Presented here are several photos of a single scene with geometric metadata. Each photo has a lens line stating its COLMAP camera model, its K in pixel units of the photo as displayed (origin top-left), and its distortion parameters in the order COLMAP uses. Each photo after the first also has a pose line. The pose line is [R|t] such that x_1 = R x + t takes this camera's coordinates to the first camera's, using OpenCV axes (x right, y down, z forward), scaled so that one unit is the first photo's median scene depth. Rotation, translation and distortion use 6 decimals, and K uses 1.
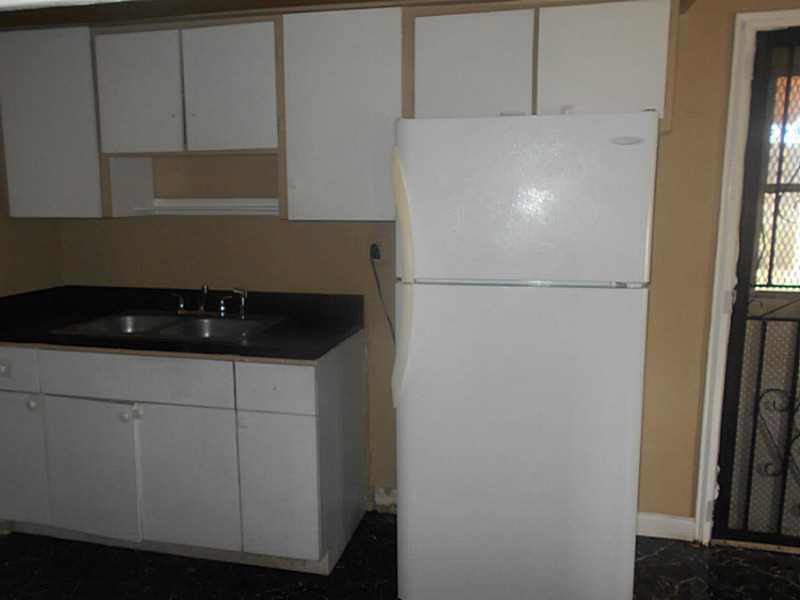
lens RADIAL K [[629.1, 0, 400.0], [0, 629.1, 300.0], [0, 0, 1]] dist [0.005031, 0.010008]
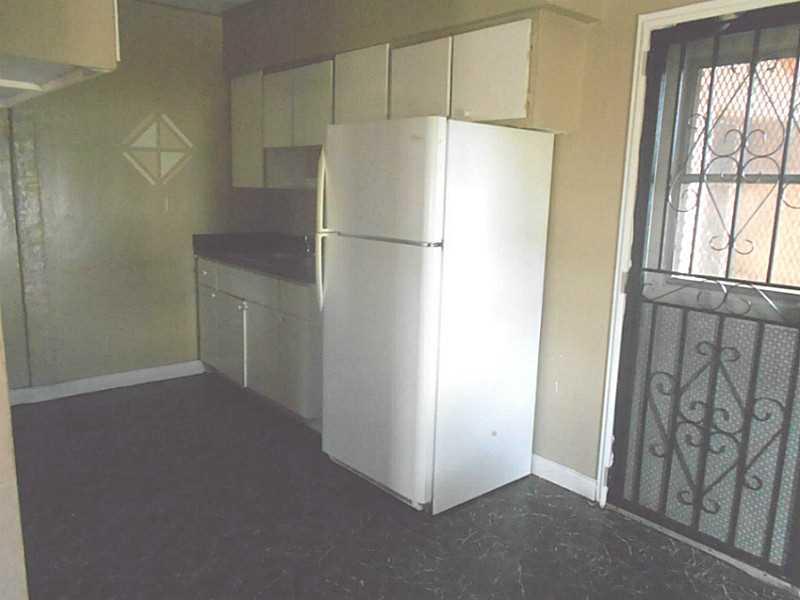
lens RADIAL K [[629.1, 0, 400.0], [0, 629.1, 300.0], [0, 0, 1]] dist [0.005031, 0.010008]
pose [[0.798276, 0.131323, -0.587800, 0.817499], [-0.120832, 0.991017, 0.057310, 0.015688], [0.590046, 0.025276, 0.806974, -0.090968]]
